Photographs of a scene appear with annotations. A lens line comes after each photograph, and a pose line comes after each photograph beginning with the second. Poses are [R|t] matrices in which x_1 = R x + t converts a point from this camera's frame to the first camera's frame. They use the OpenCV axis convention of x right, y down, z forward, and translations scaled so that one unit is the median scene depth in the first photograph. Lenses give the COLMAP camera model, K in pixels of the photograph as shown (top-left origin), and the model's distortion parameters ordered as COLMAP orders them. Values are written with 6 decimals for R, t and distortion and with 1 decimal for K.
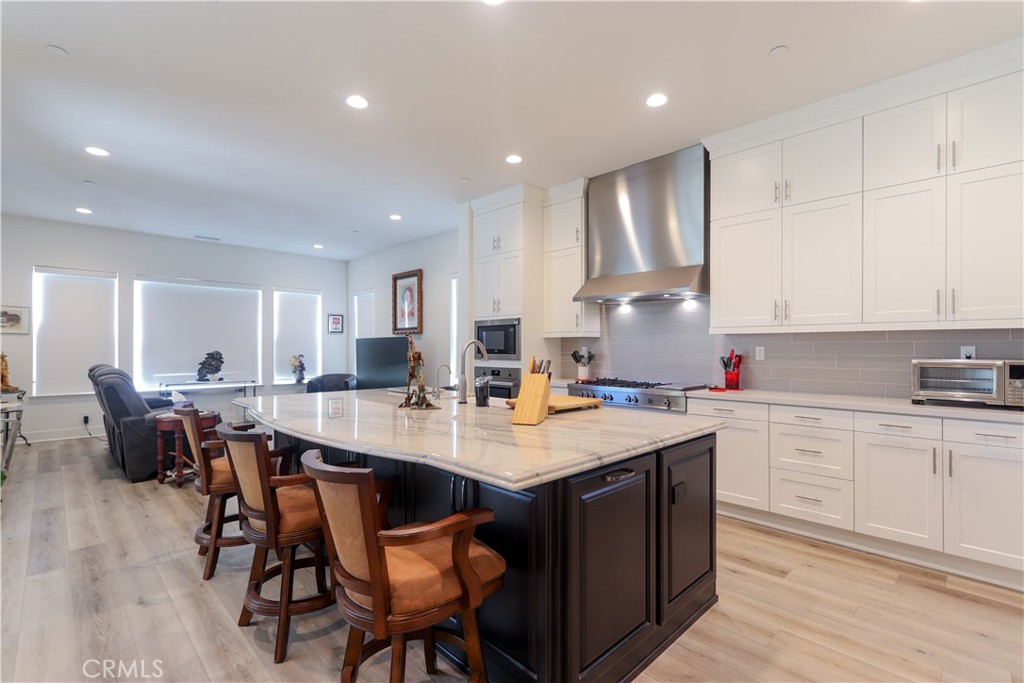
lens RADIAL K [[475.2, 0, 511.4], [0, 475.2, 342.0], [0, 0, 1]] dist [0.002662, 0.000534]
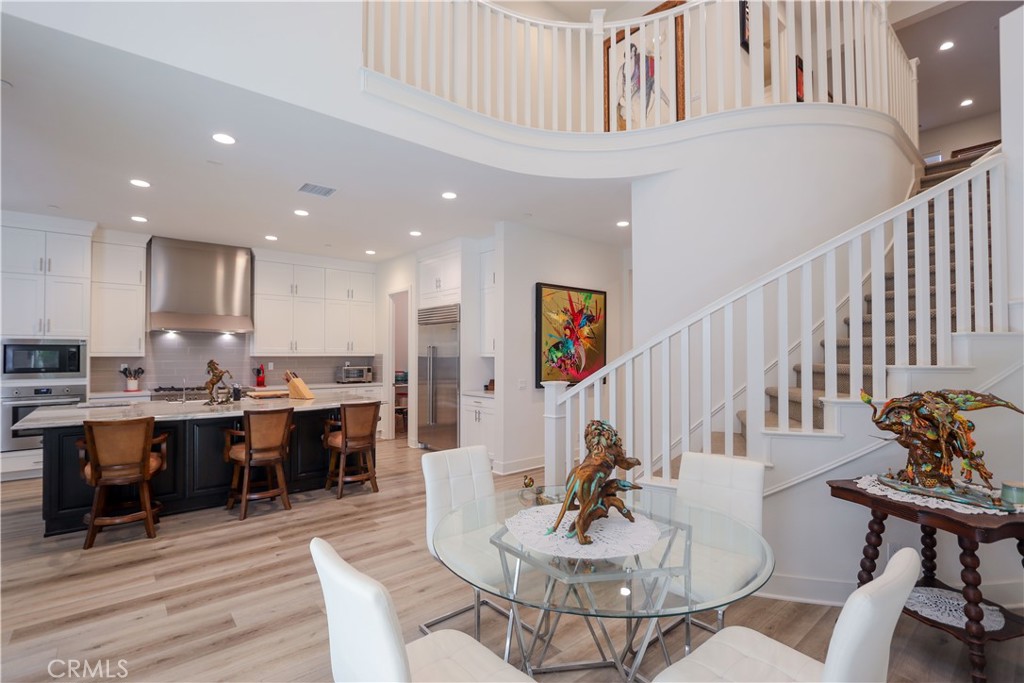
lens RADIAL K [[475.2, 0, 510.8], [0, 475.2, 345.8], [0, 0, 1]] dist [0.002662, 0.000534]
pose [[0.058638, 0.022154, 0.998033, -1.076616], [-0.008342, 0.999730, -0.021701, -0.020079], [-0.998244, -0.007053, 0.058807, -0.062306]]
